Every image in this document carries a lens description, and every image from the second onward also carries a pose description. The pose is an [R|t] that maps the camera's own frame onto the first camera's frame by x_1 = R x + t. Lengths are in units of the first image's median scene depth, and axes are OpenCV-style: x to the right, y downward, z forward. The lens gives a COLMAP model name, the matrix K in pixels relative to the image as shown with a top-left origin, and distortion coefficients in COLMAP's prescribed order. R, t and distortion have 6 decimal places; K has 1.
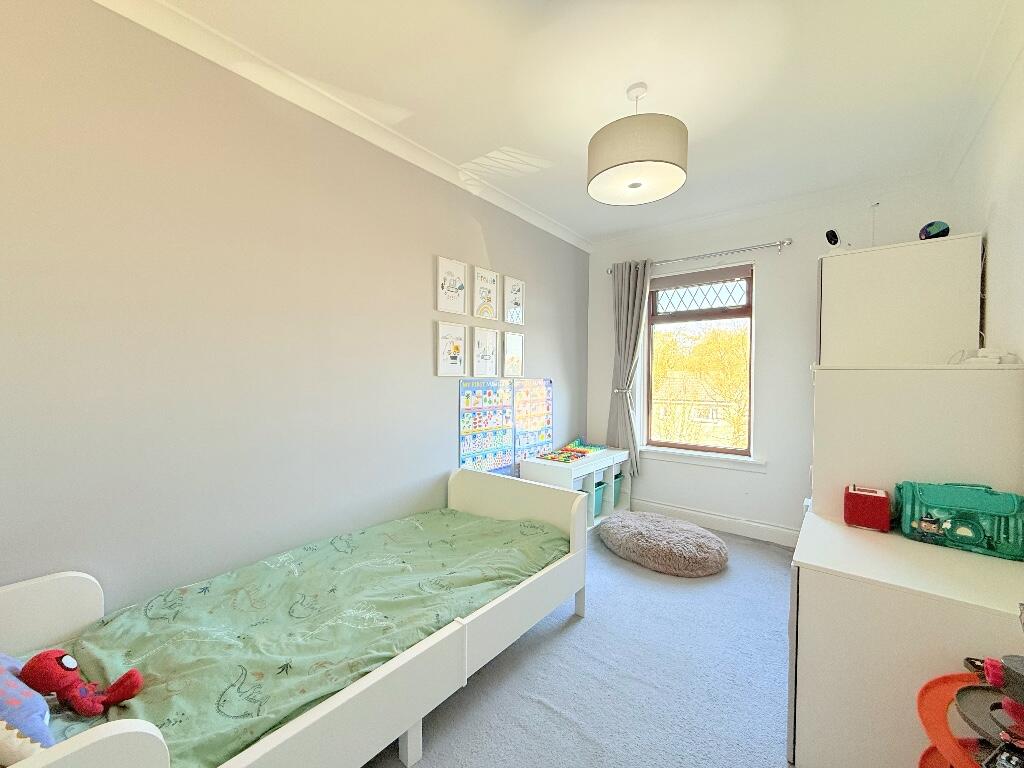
lens RADIAL K [[405.2, 0, 512.0], [0, 405.2, 384.0], [0, 0, 1]] dist [-0.000825, -0.000016]
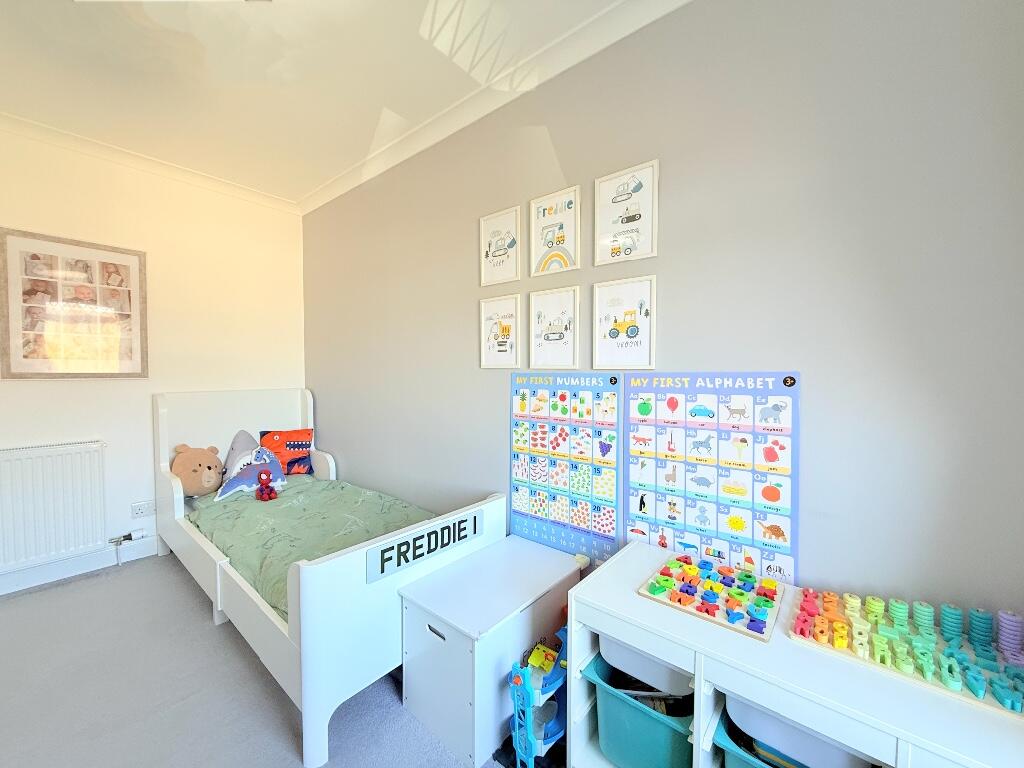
lens RADIAL K [[405.2, 0, 512.0], [0, 405.2, 384.0], [0, 0, 1]] dist [-0.000825, -0.000016]
pose [[-0.010258, 0.020386, -0.999740, 0.553747], [-0.023118, 0.999520, 0.020618, -0.005588], [0.999680, 0.023324, -0.009782, 0.946544]]
